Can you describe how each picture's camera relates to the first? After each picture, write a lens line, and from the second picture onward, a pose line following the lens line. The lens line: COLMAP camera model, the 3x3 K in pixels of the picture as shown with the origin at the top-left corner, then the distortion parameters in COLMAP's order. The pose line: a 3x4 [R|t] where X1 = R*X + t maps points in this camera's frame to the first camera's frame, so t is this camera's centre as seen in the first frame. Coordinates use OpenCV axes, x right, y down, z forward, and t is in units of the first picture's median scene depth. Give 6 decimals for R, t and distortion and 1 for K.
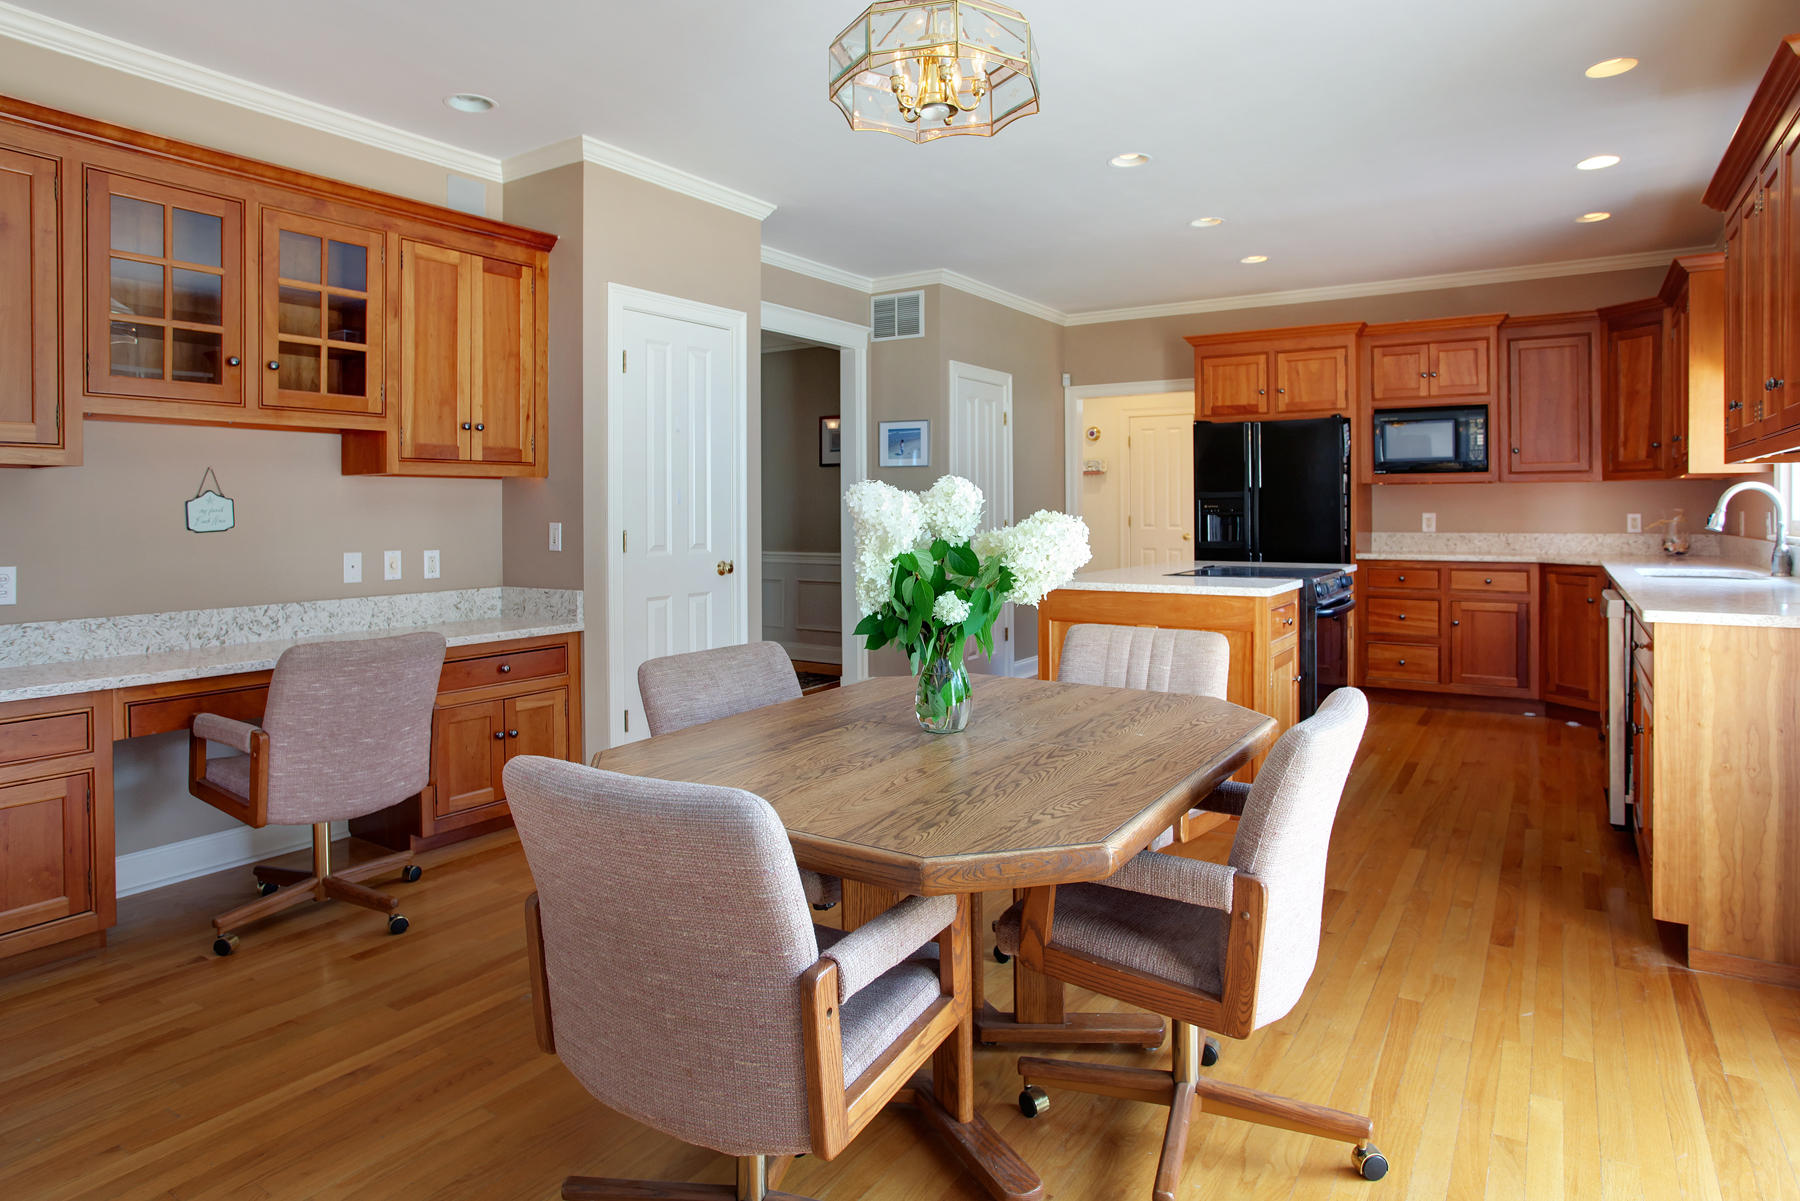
lens RADIAL K [[1017.3, 0, 903.7], [0, 1017.3, 513.5], [0, 0, 1]] dist [-0.023528, 0.000825]
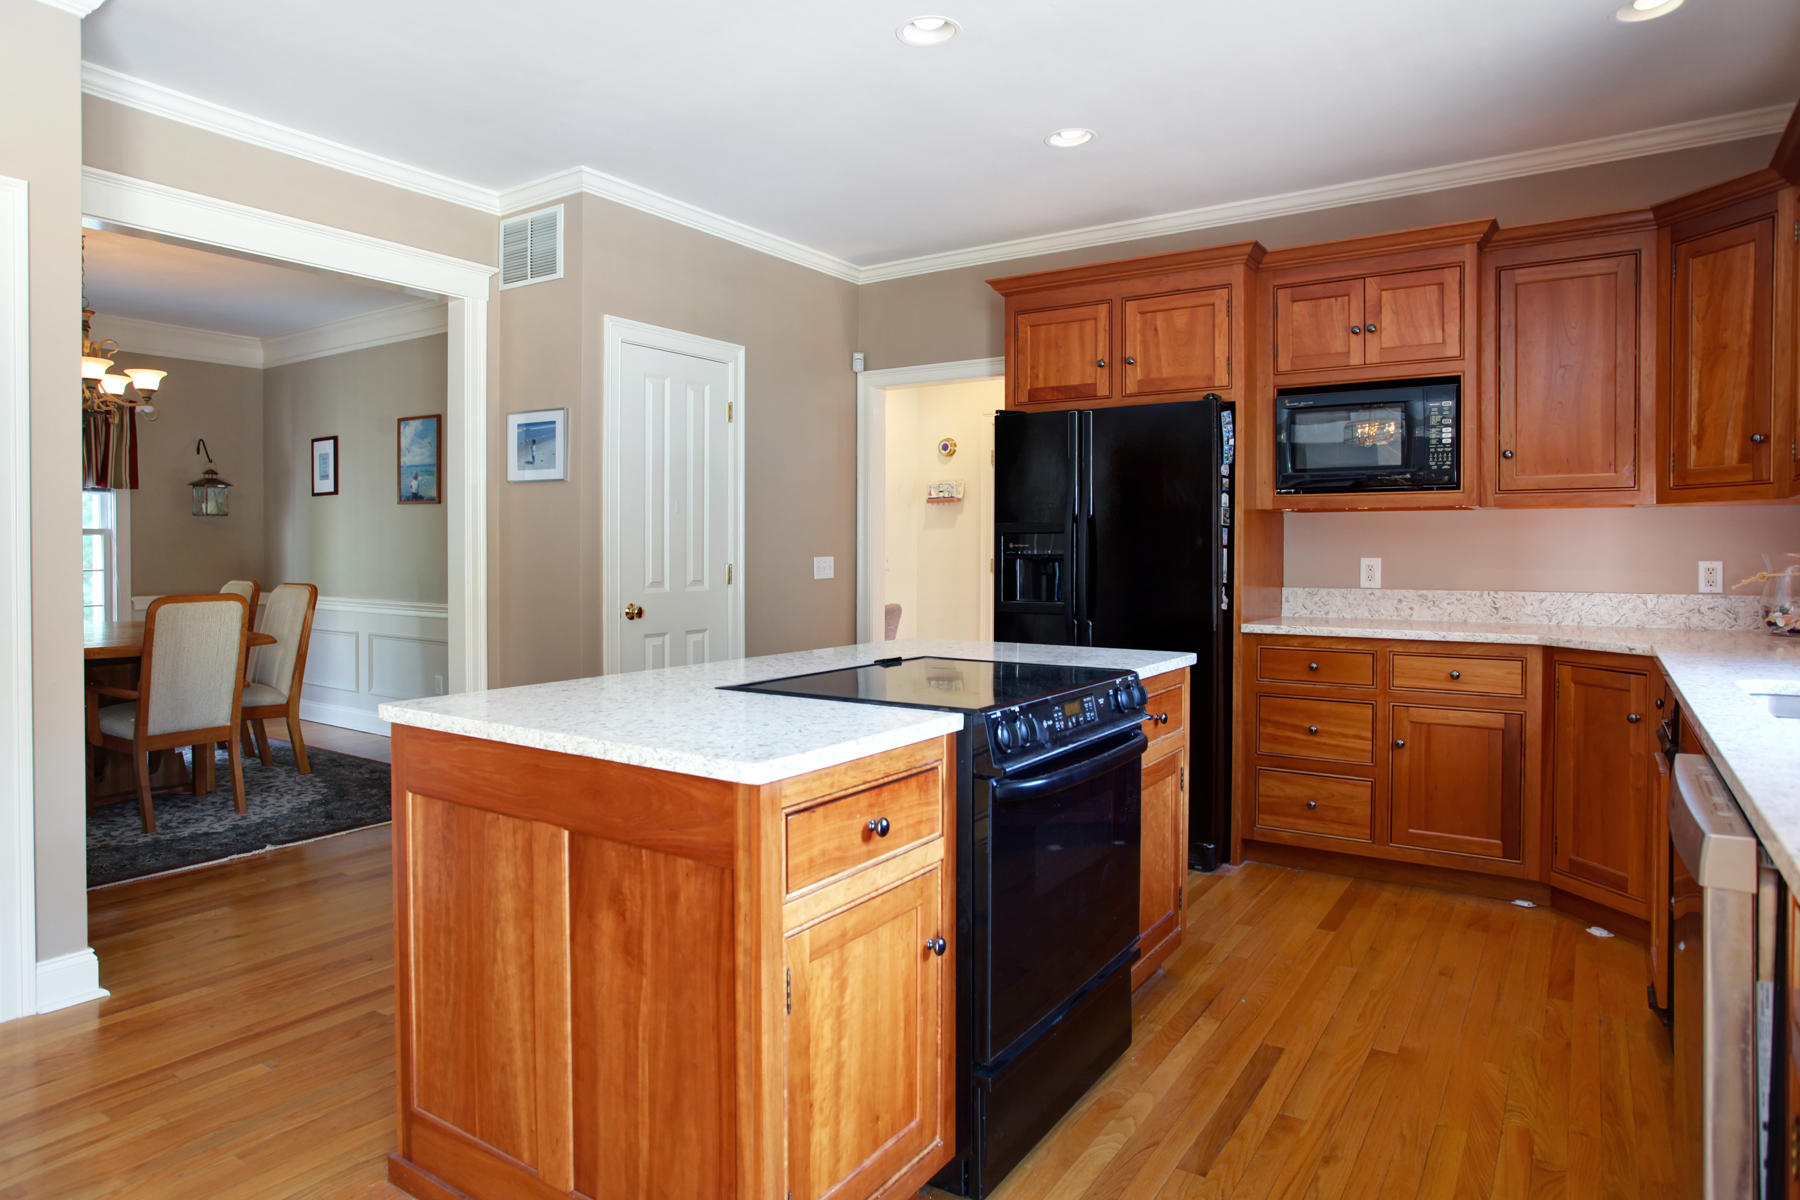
lens RADIAL K [[1031.0, 0, 875.5], [0, 1031.0, 565.2], [0, 0, 1]] dist [-0.031896, 0.010113]
pose [[0.999267, 0.005148, -0.037932, 0.268270], [-0.004647, 0.999901, 0.013275, -0.003038], [0.037996, -0.013089, 0.999192, 0.400284]]
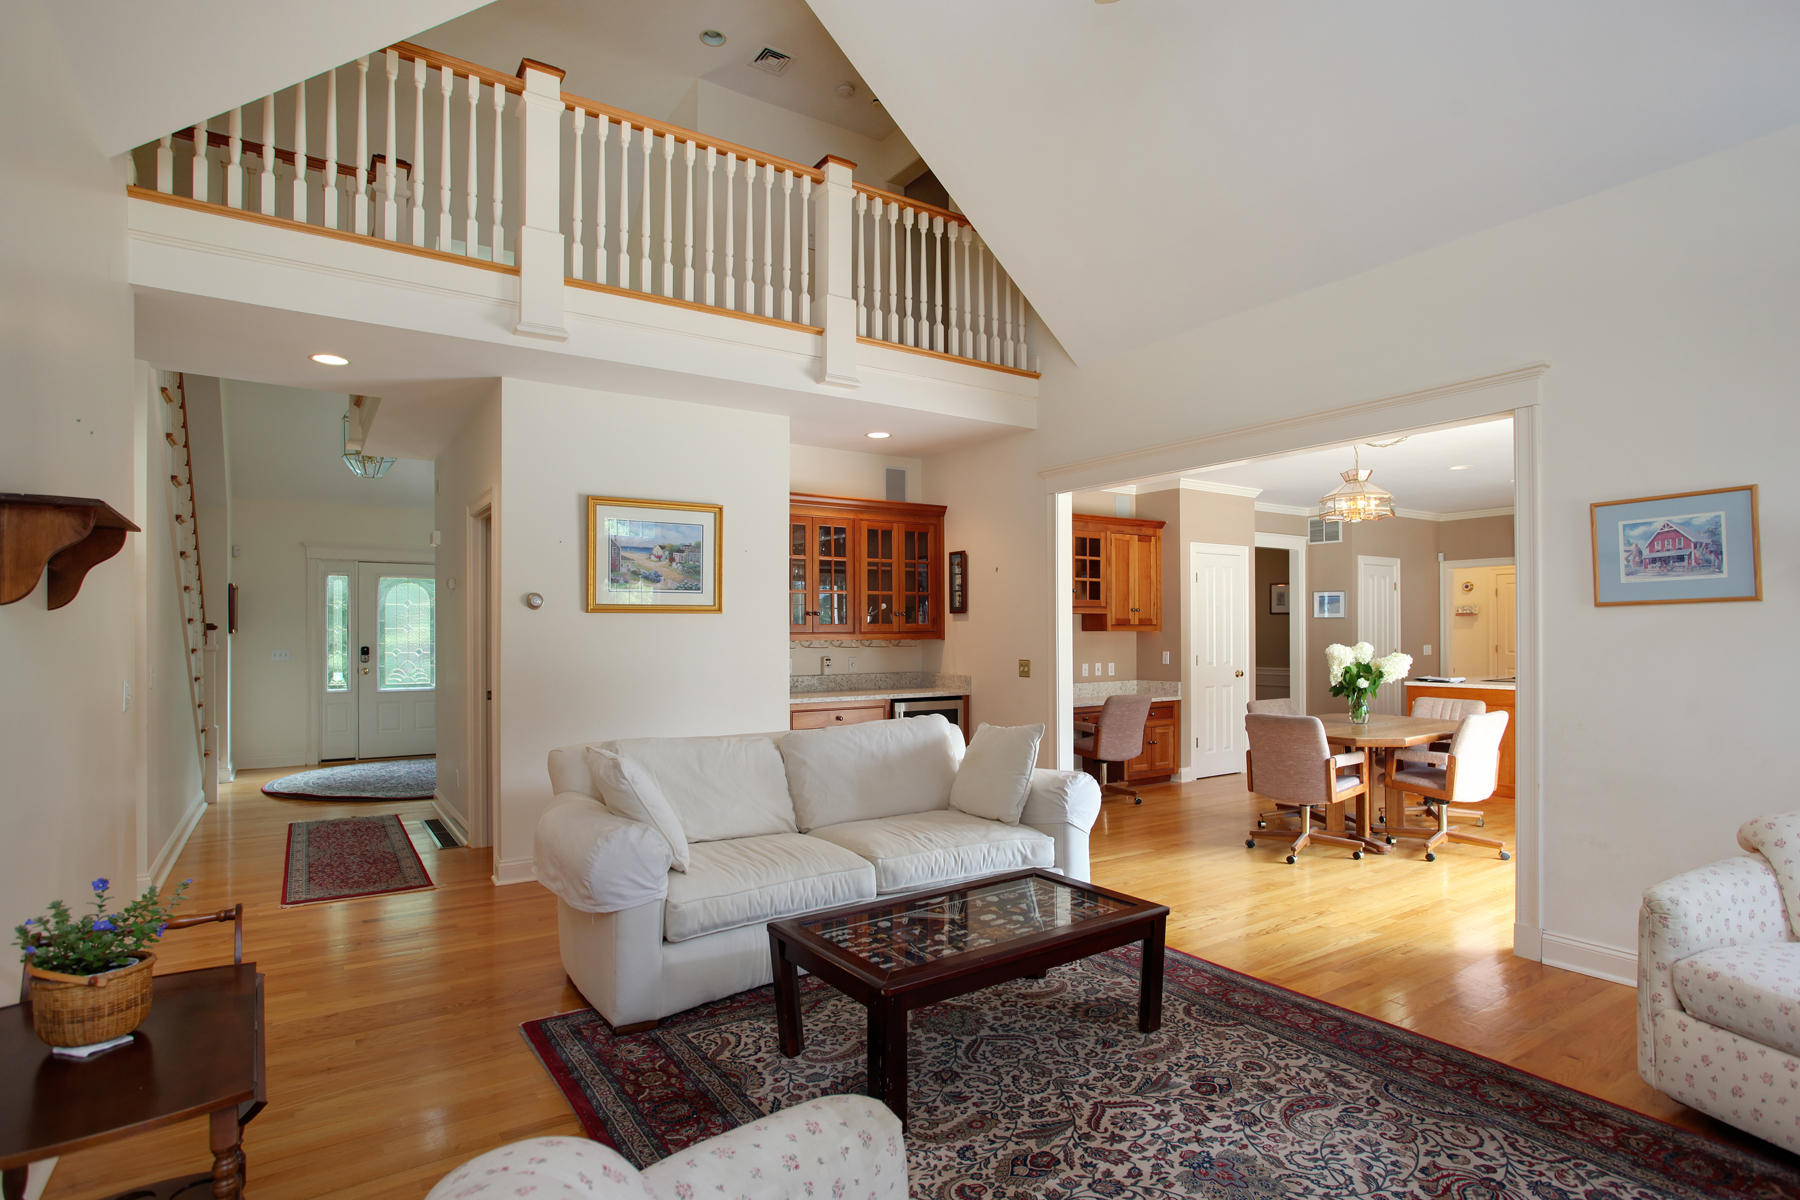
lens RADIAL K [[1017.3, 0, 896.5], [0, 1017.3, 623.7], [0, 0, 1]] dist [-0.023528, 0.000825]
pose [[0.929813, 0.000158, -0.368032, -0.055370], [-0.002365, 0.999982, -0.005546, -0.028169], [0.368024, 0.006027, 0.929797, -0.958010]]
